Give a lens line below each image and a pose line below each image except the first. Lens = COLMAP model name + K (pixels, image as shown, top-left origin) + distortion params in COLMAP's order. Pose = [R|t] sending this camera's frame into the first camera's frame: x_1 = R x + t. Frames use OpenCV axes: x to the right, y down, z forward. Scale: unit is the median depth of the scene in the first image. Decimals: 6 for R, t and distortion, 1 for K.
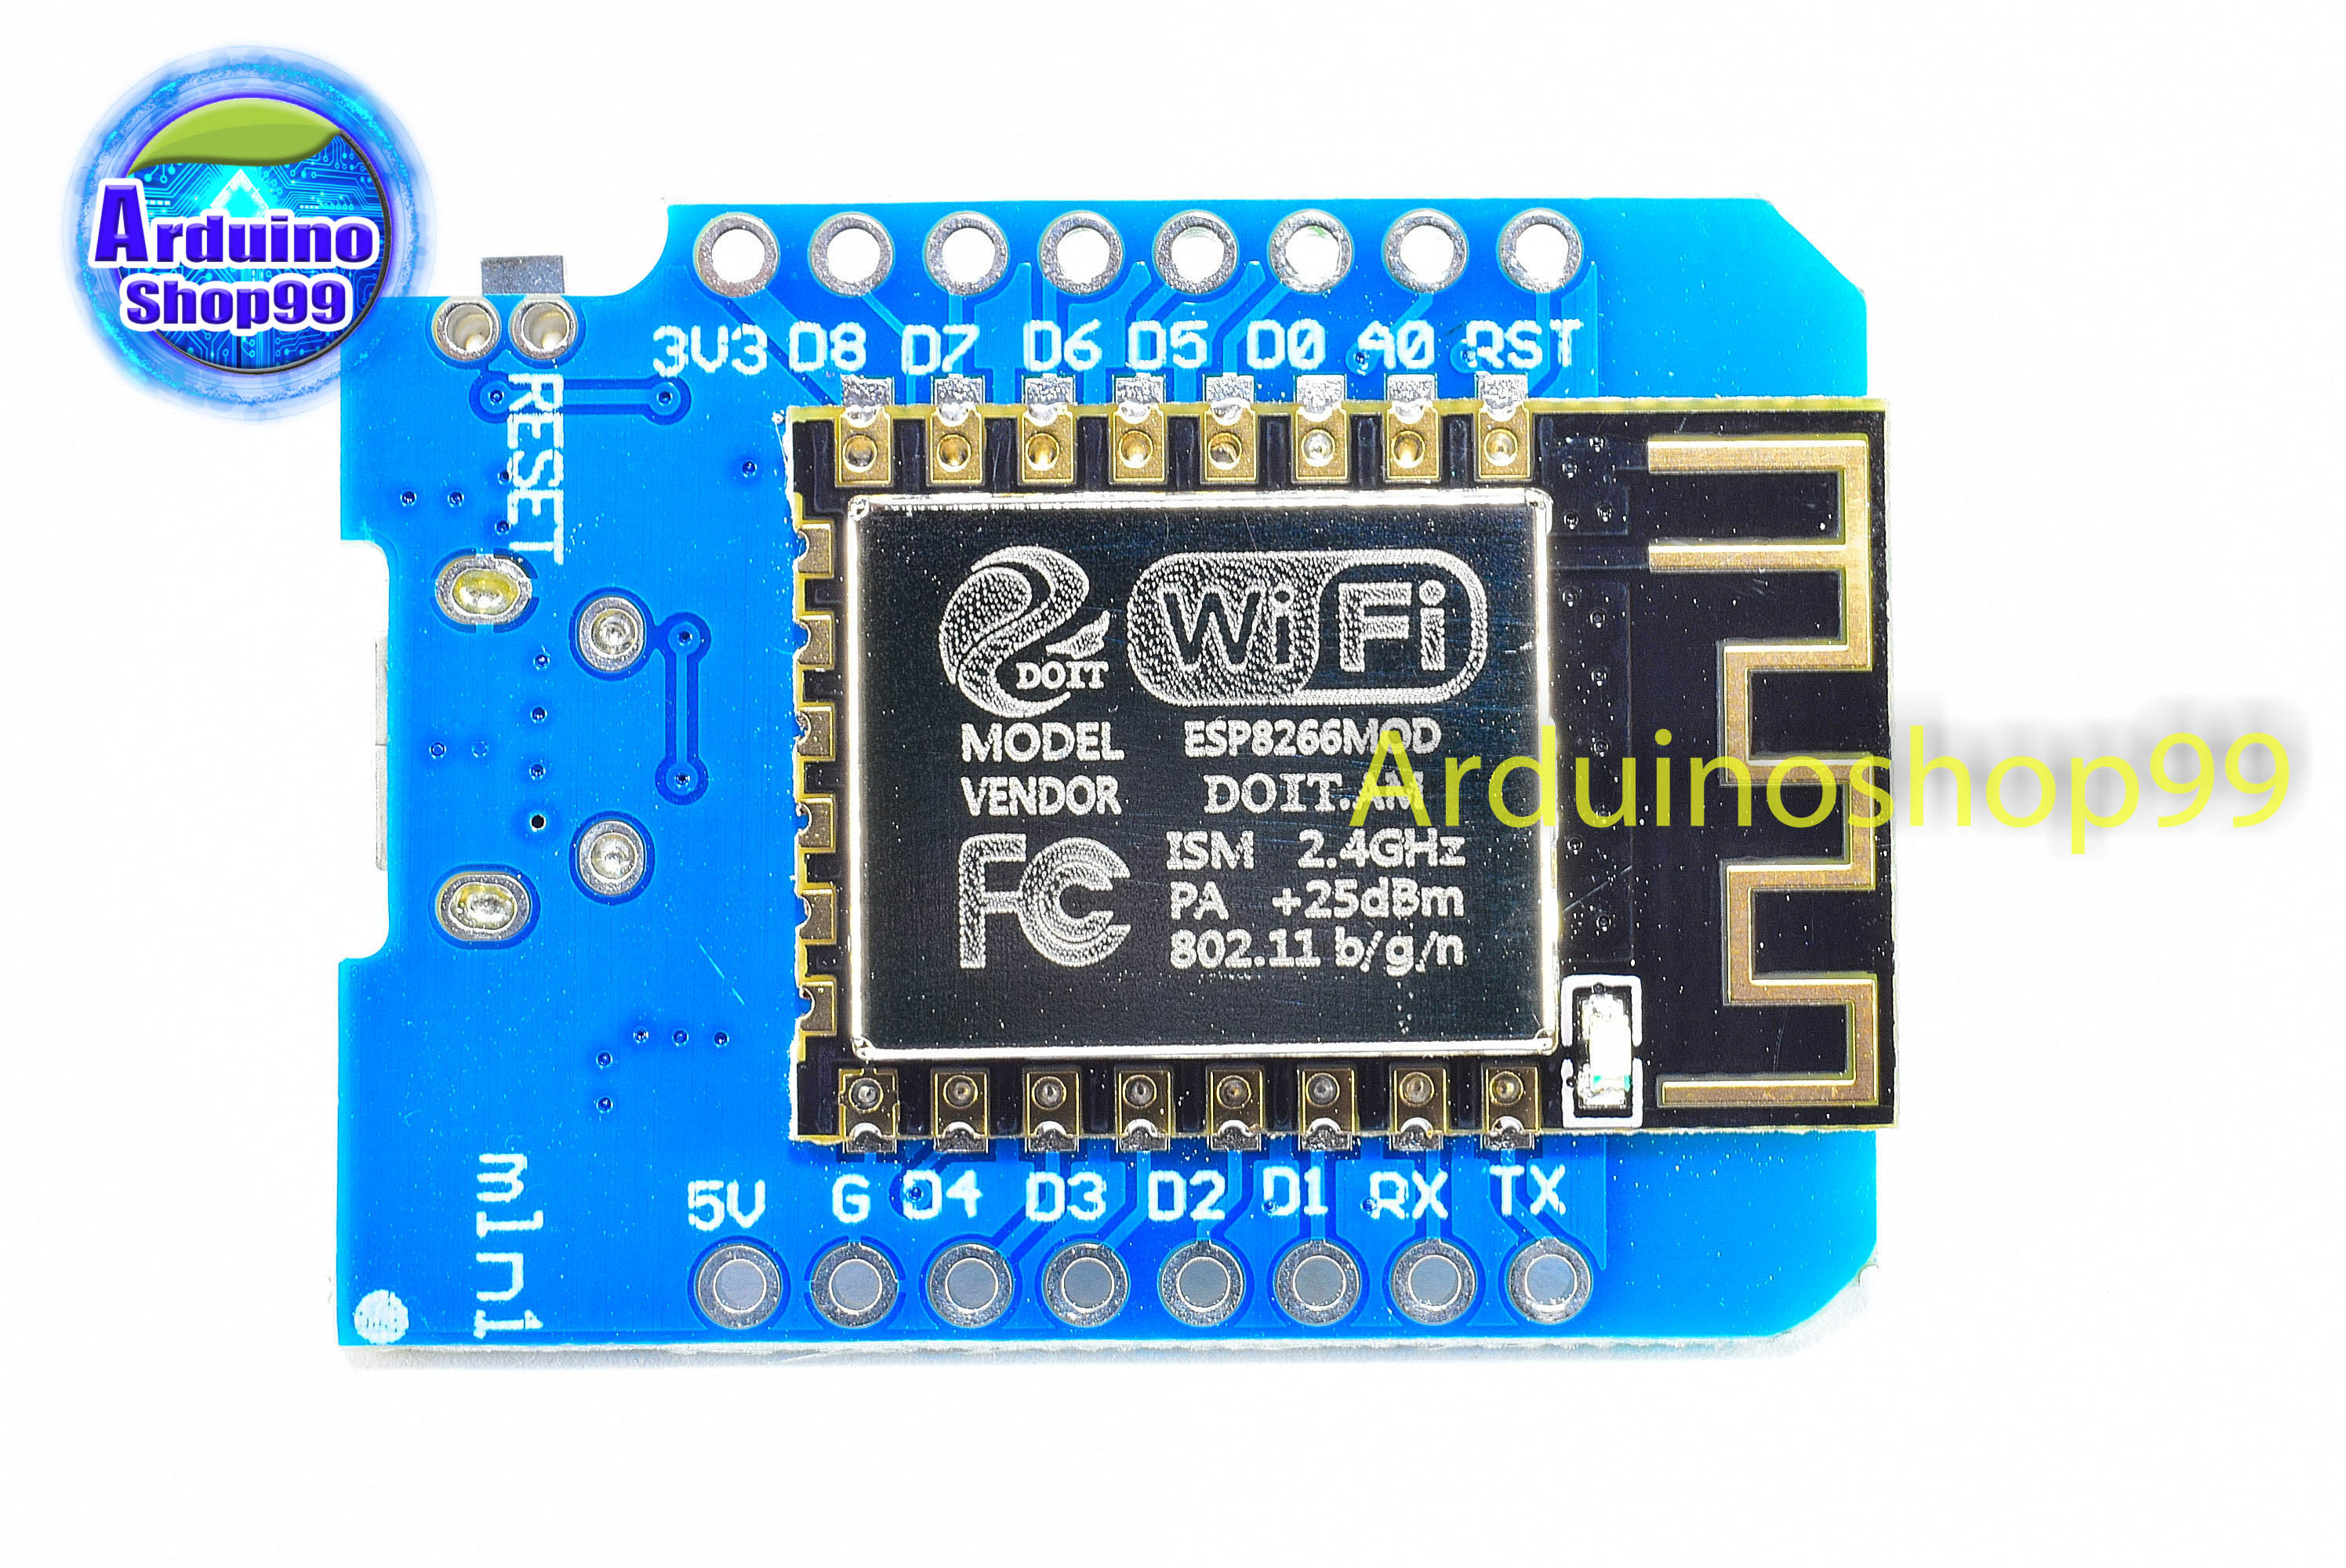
lens RADIAL K [[4604.1, 0, 1175.9], [0, 4604.1, 739.5], [0, 0, 1]] dist [-0.033185, 0.126398]
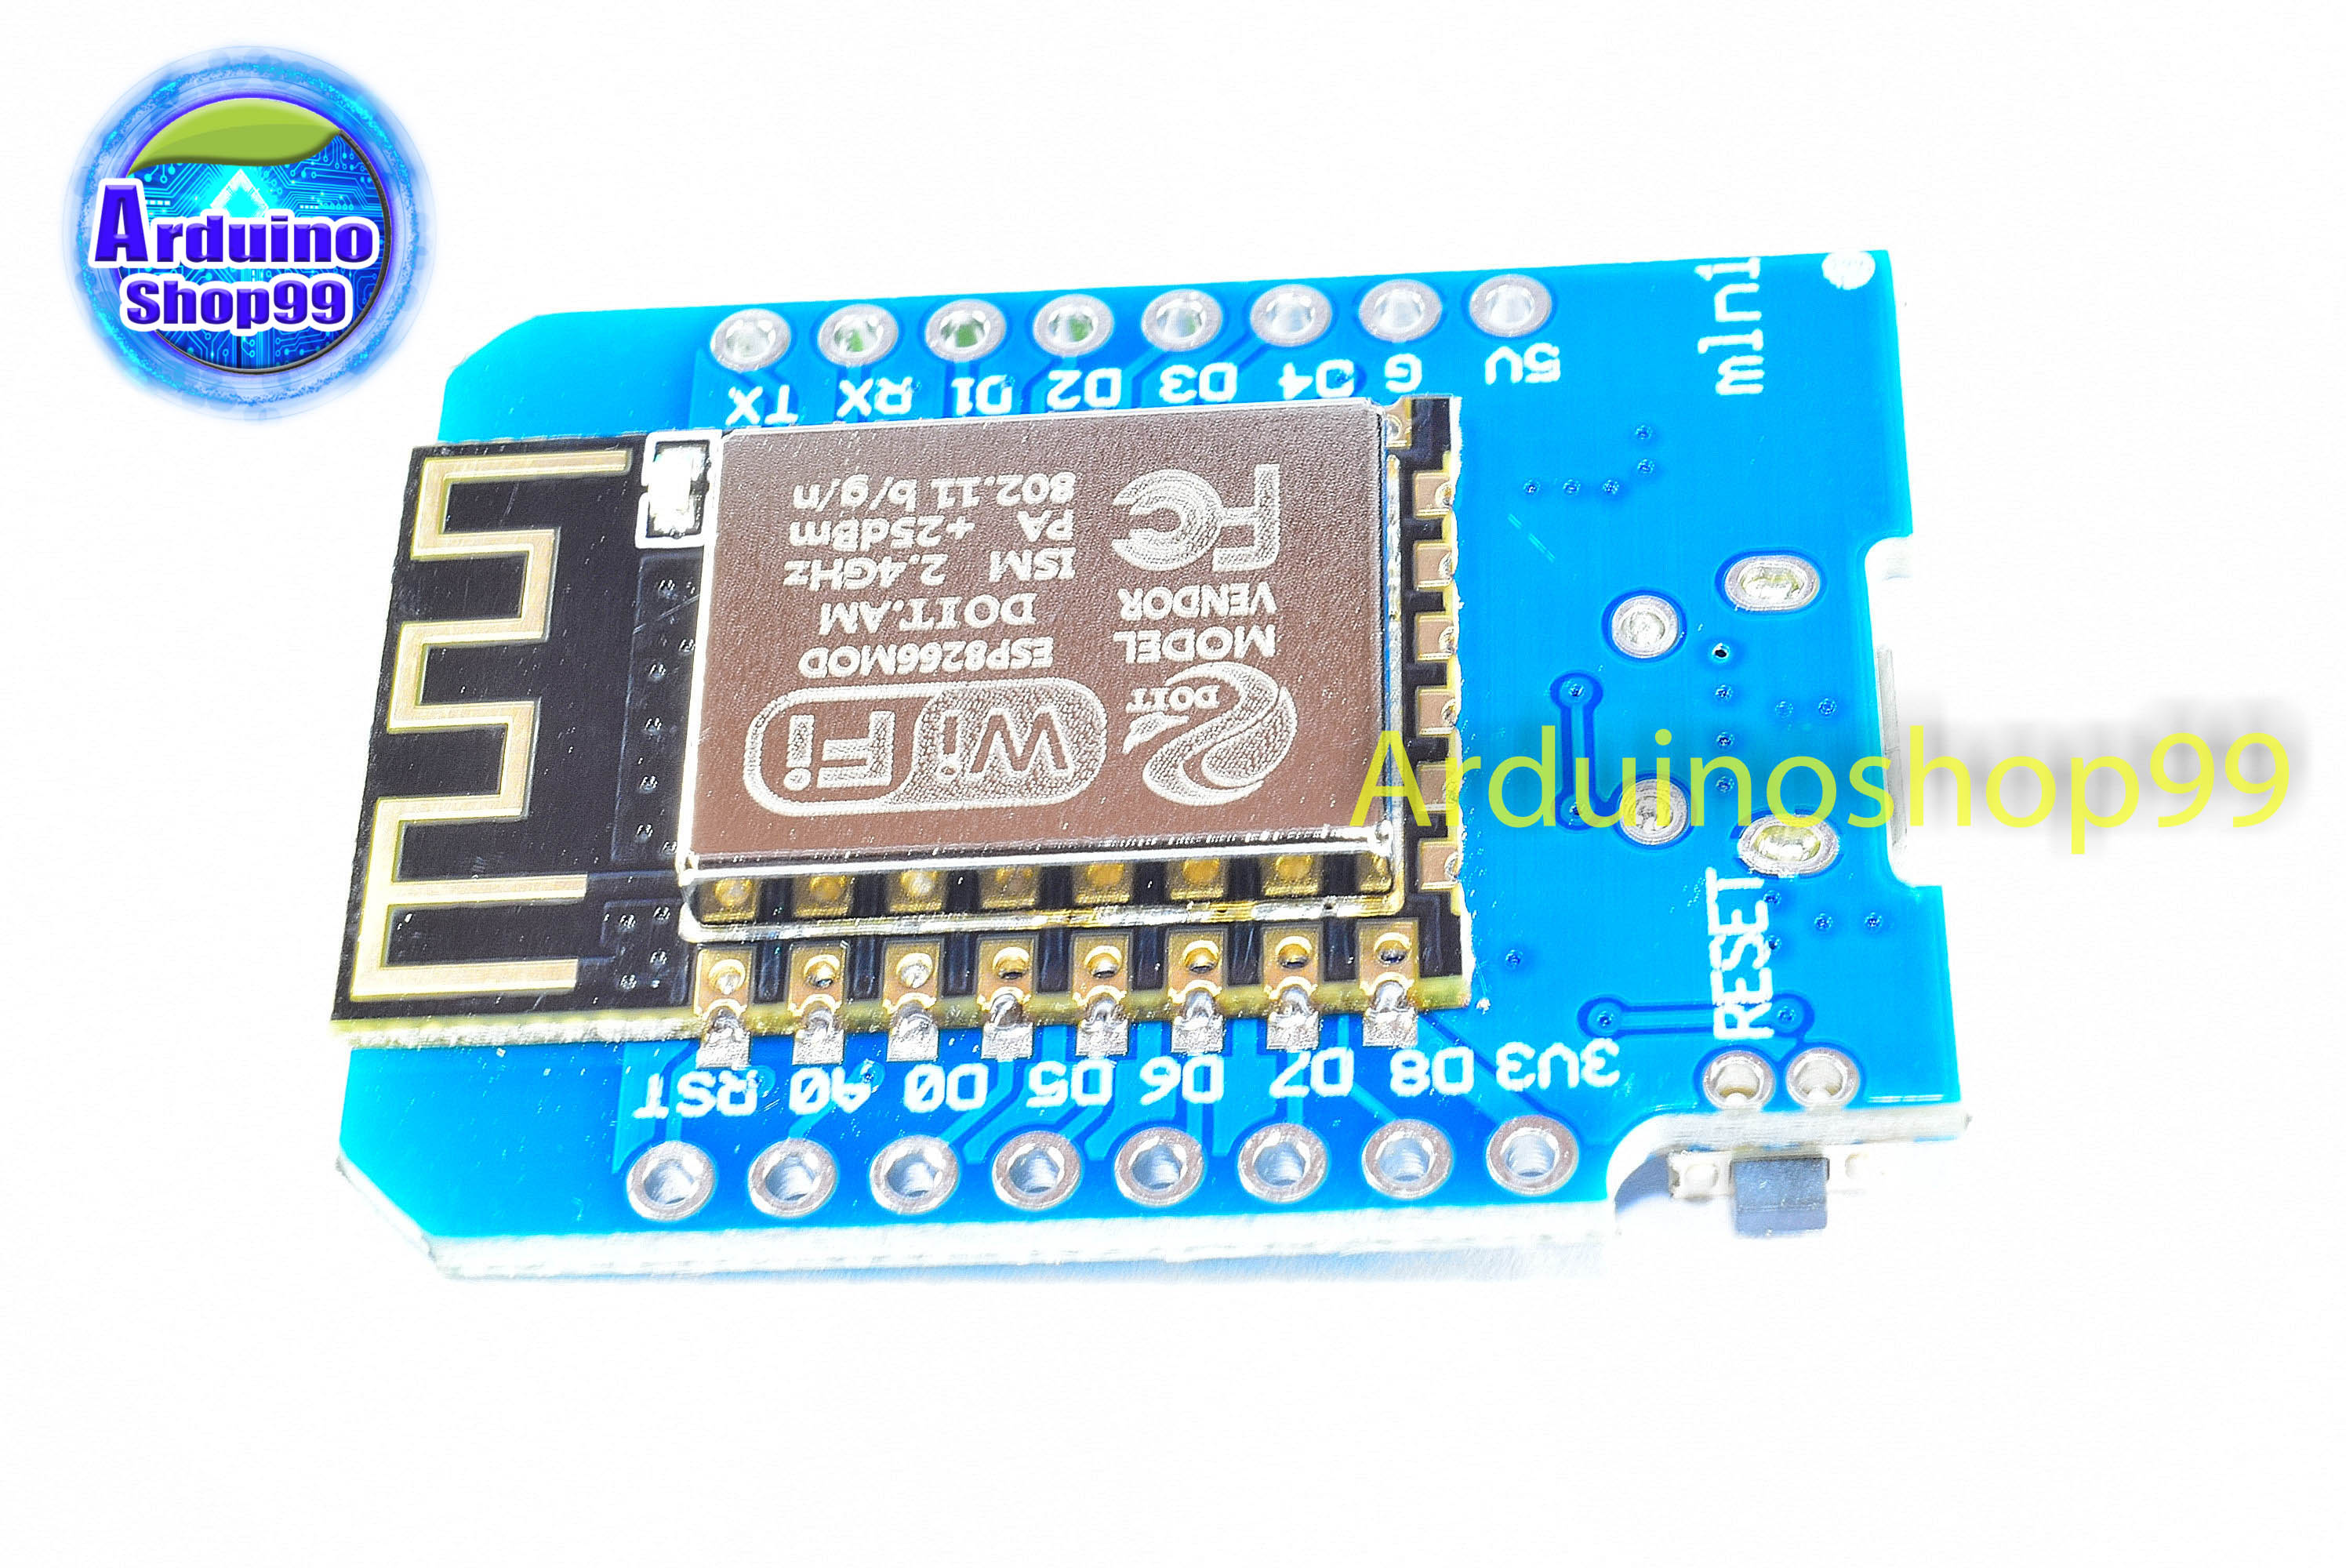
lens RADIAL K [[4742.3, 0, 1211.2], [0, 4742.3, 781.2], [0, 0, 1]] dist [-0.007142, 0.004456]
pose [[-0.995789, 0.033173, 0.085465, -0.116932], [0.025331, -0.796382, 0.604263, -0.630340], [0.088108, 0.603884, 0.792188, 0.199984]]
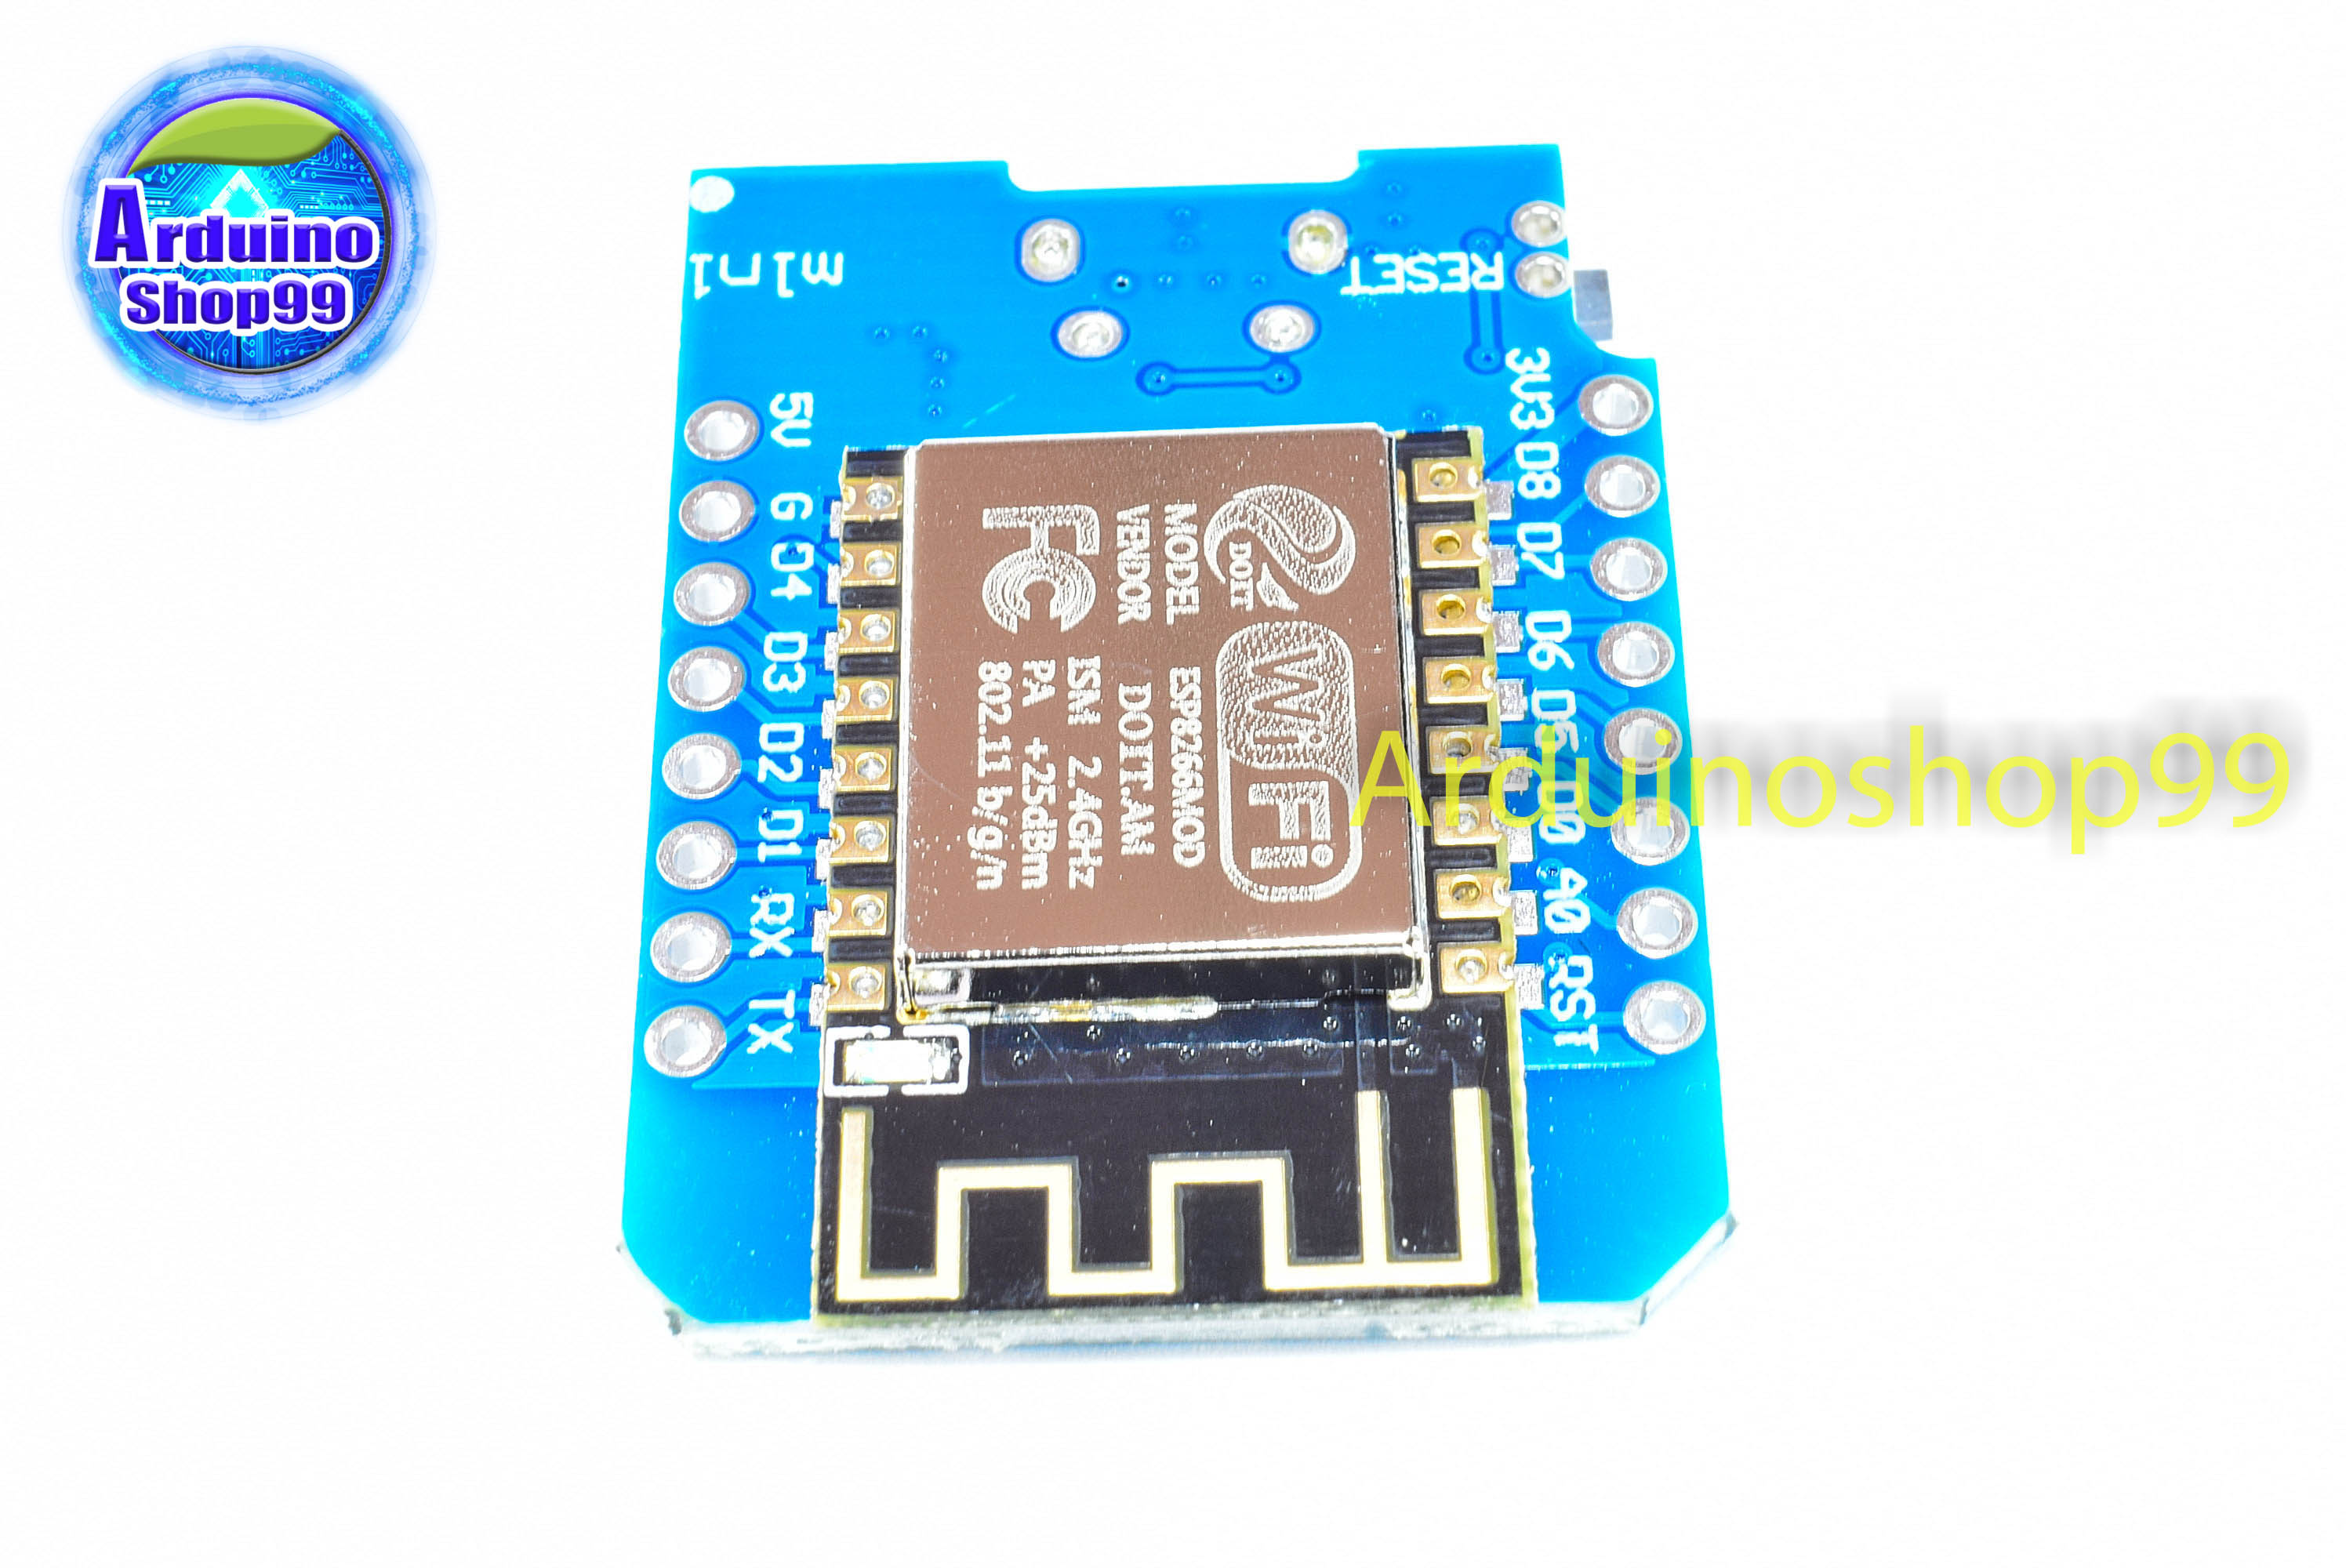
lens RADIAL K [[4295.6, 0, 1173.0], [0, 4295.6, 784.0], [0, 0, 1]] dist [0.015365, -0.021763]
pose [[0.002648, 0.843460, -0.537186, 0.566750], [-0.997099, 0.043093, 0.062747, -0.059482], [0.076074, 0.535461, 0.841127, 0.144792]]
